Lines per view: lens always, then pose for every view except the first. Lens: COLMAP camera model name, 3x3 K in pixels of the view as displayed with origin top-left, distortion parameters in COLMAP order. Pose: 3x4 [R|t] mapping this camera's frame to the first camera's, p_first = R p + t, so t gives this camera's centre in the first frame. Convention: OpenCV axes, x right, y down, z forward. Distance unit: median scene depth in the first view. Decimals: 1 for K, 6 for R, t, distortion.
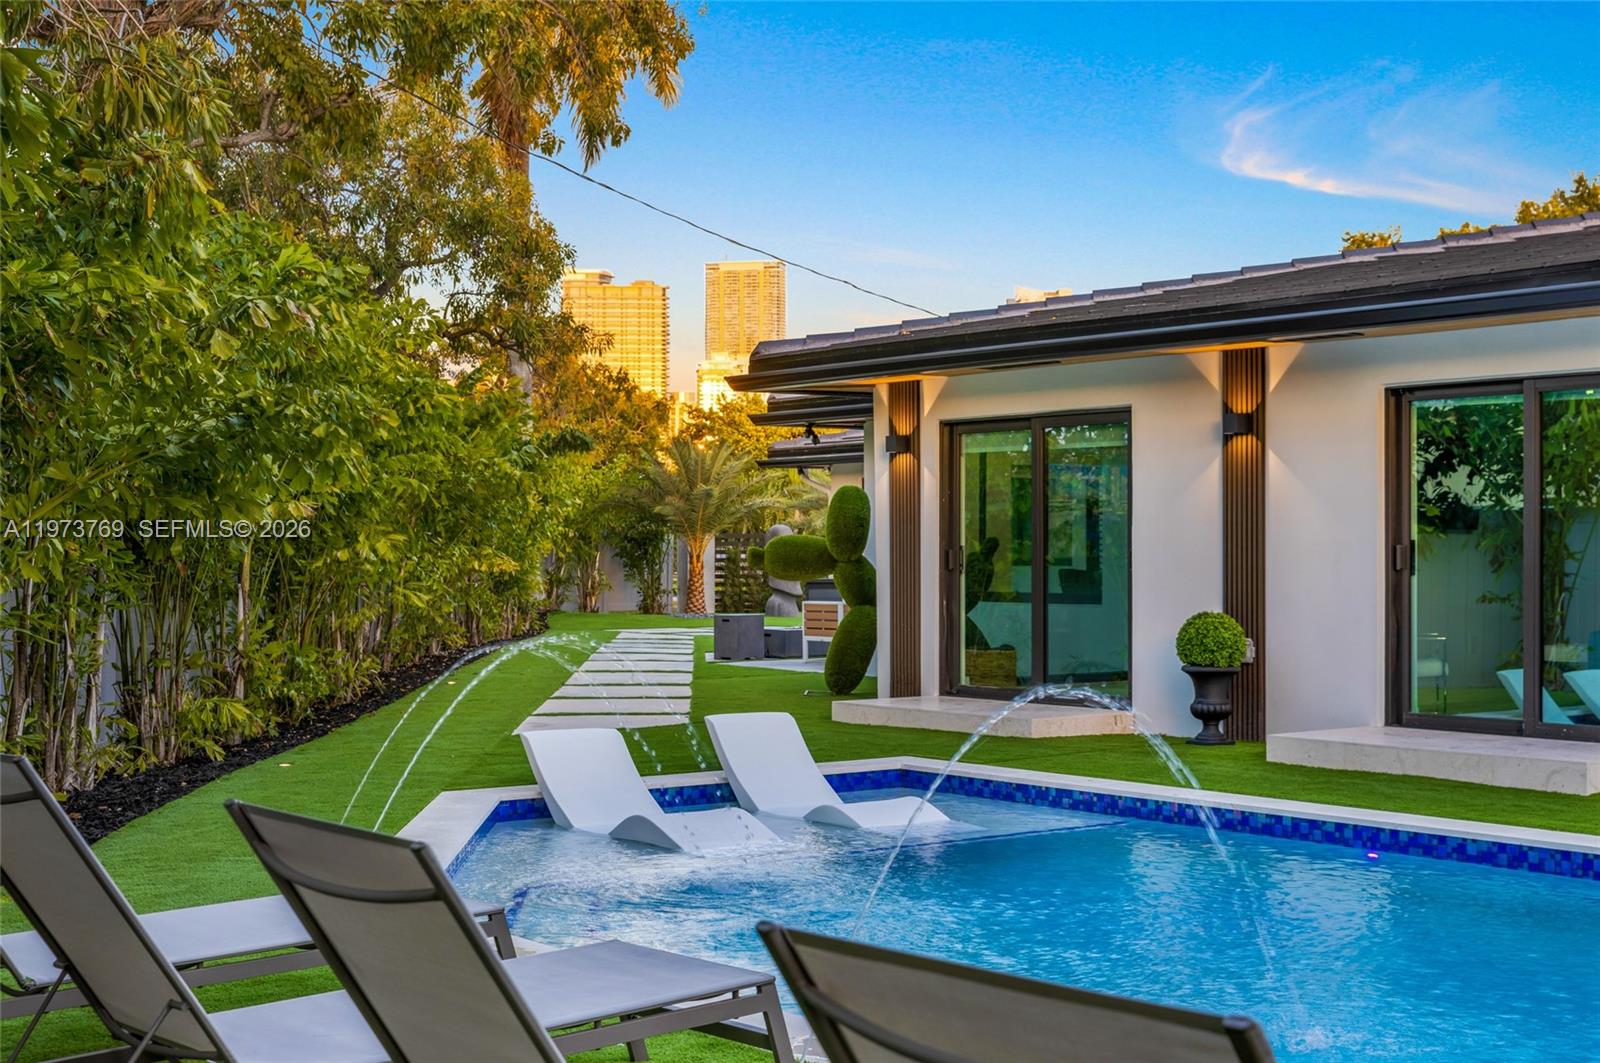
lens RADIAL K [[2201.3, 0, 800.0], [0, 2201.3, 531.5], [0, 0, 1]] dist [-0.002916, -0.008603]
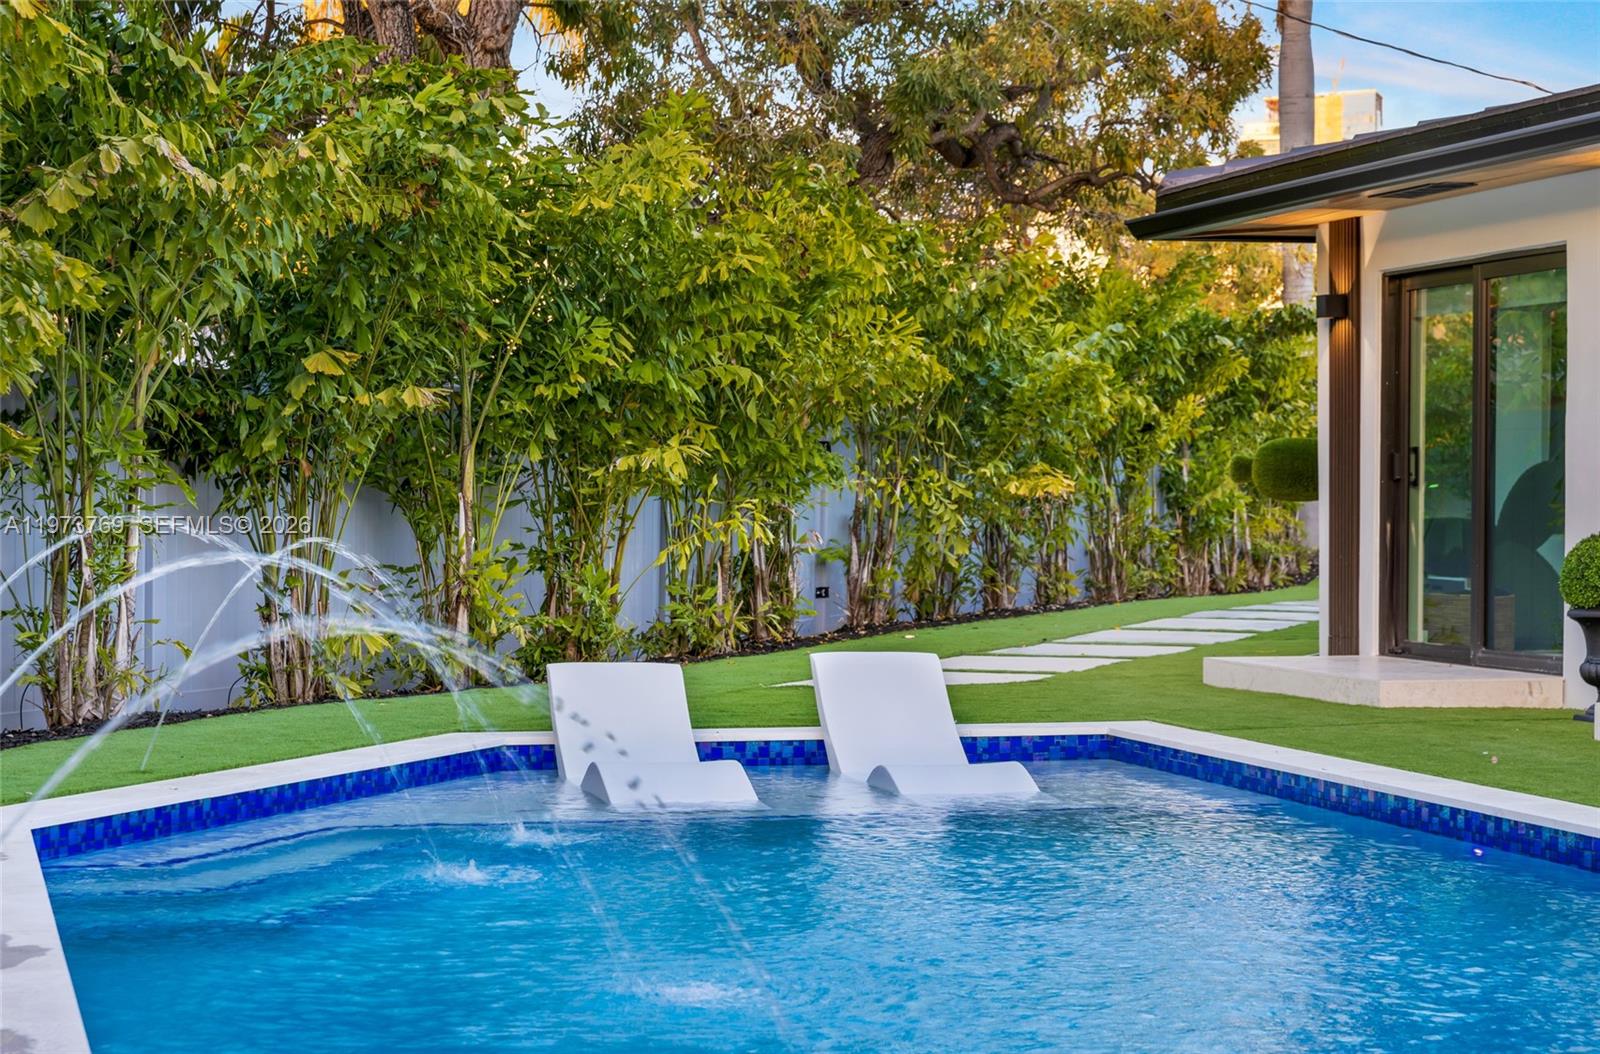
lens RADIAL K [[3163.9, 0, 800.0], [0, 3163.9, 527.0], [0, 0, 1]] dist [0.012963, 0.031446]
pose [[0.915759, 0.006116, -0.401682, 0.306926], [0.000665, 0.999860, 0.016741, 0.015299], [0.401728, -0.015598, 0.915626, -0.022507]]
